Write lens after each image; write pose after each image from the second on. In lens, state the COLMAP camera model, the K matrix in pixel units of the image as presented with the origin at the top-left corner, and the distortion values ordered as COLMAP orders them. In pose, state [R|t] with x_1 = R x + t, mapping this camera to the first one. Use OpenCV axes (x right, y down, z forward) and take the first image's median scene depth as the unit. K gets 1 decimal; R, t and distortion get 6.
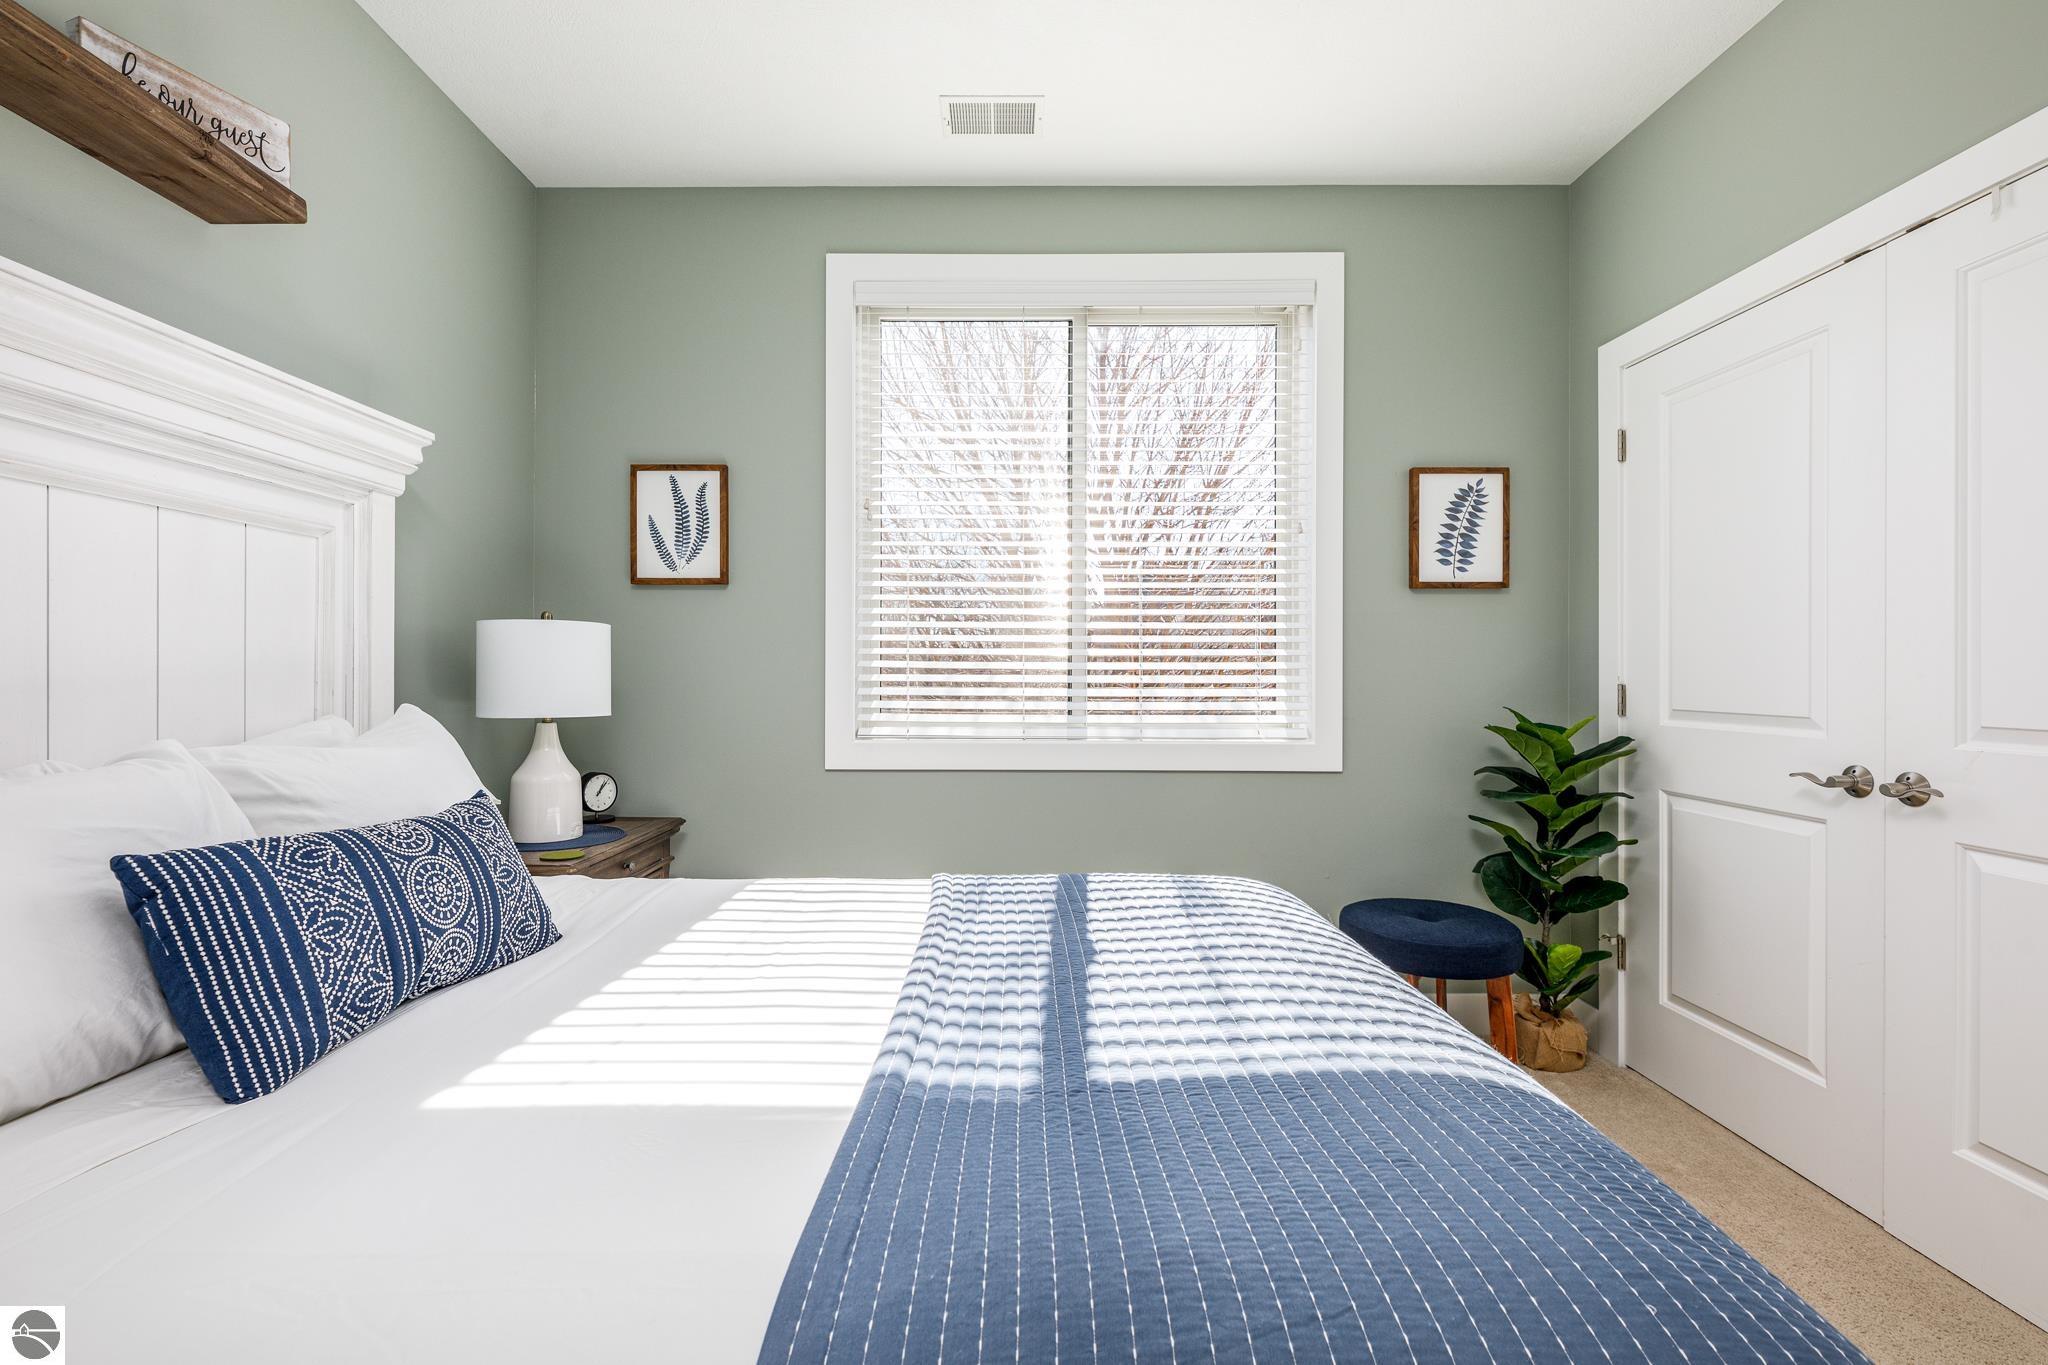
lens RADIAL K [[895.6, 0, 990.0], [0, 895.6, 675.5], [0, 0, 1]] dist [0.004029, 0.000360]
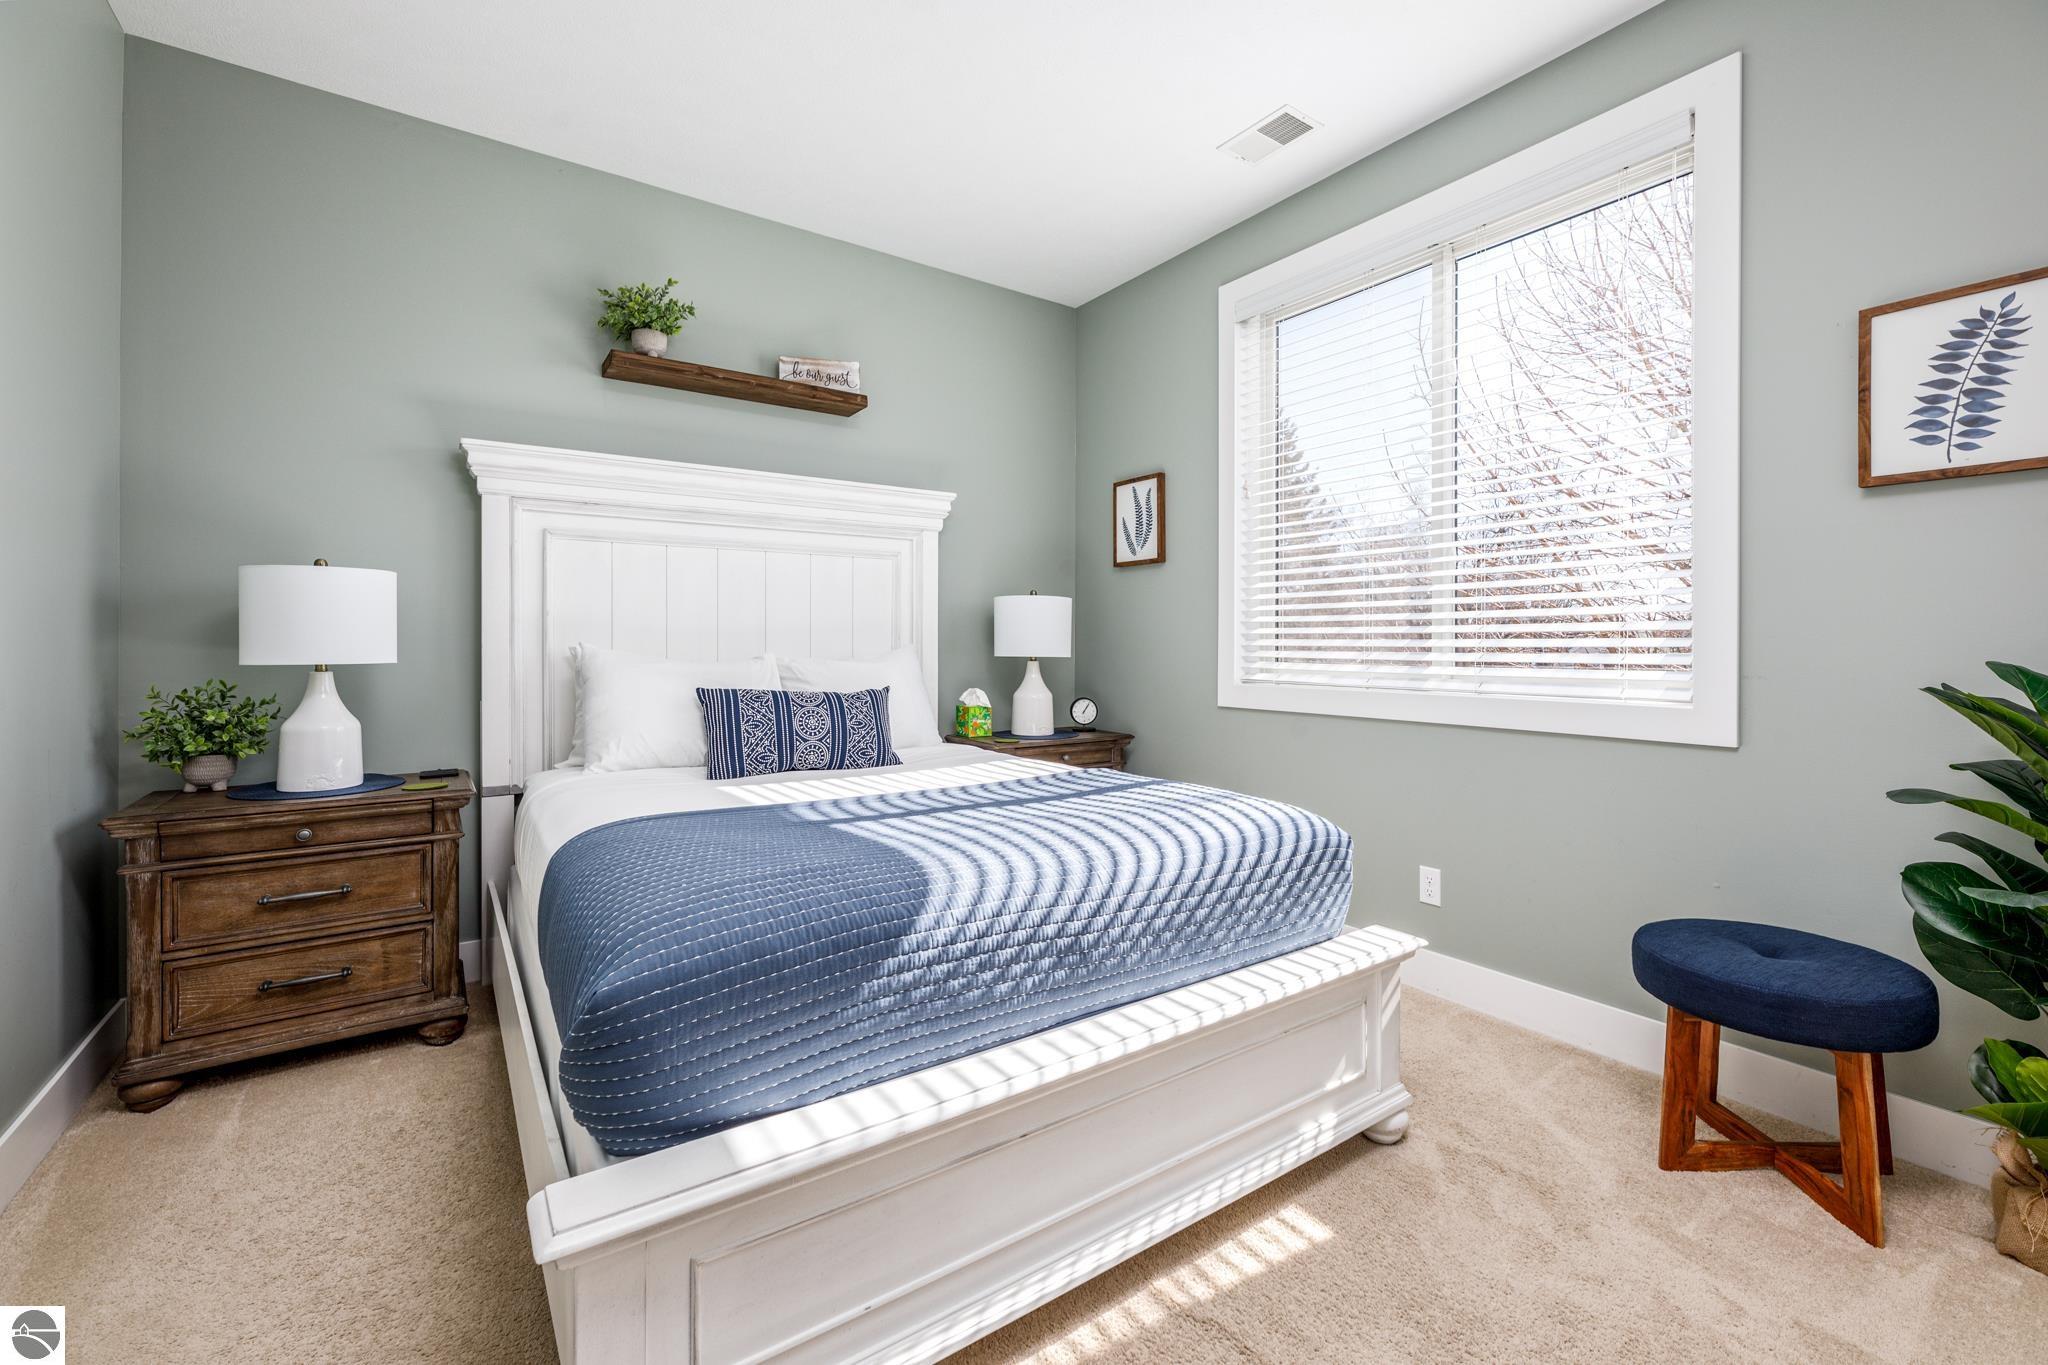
lens RADIAL K [[850.5, 0, 1023.4], [0, 850.5, 649.1], [0, 0, 1]] dist [-0.000230, -0.000286]
pose [[0.577679, 0.003395, -0.816257, 0.631762], [-0.004444, 0.999990, 0.001014, 0.027291], [0.816252, 0.003042, 0.577688, 0.108450]]
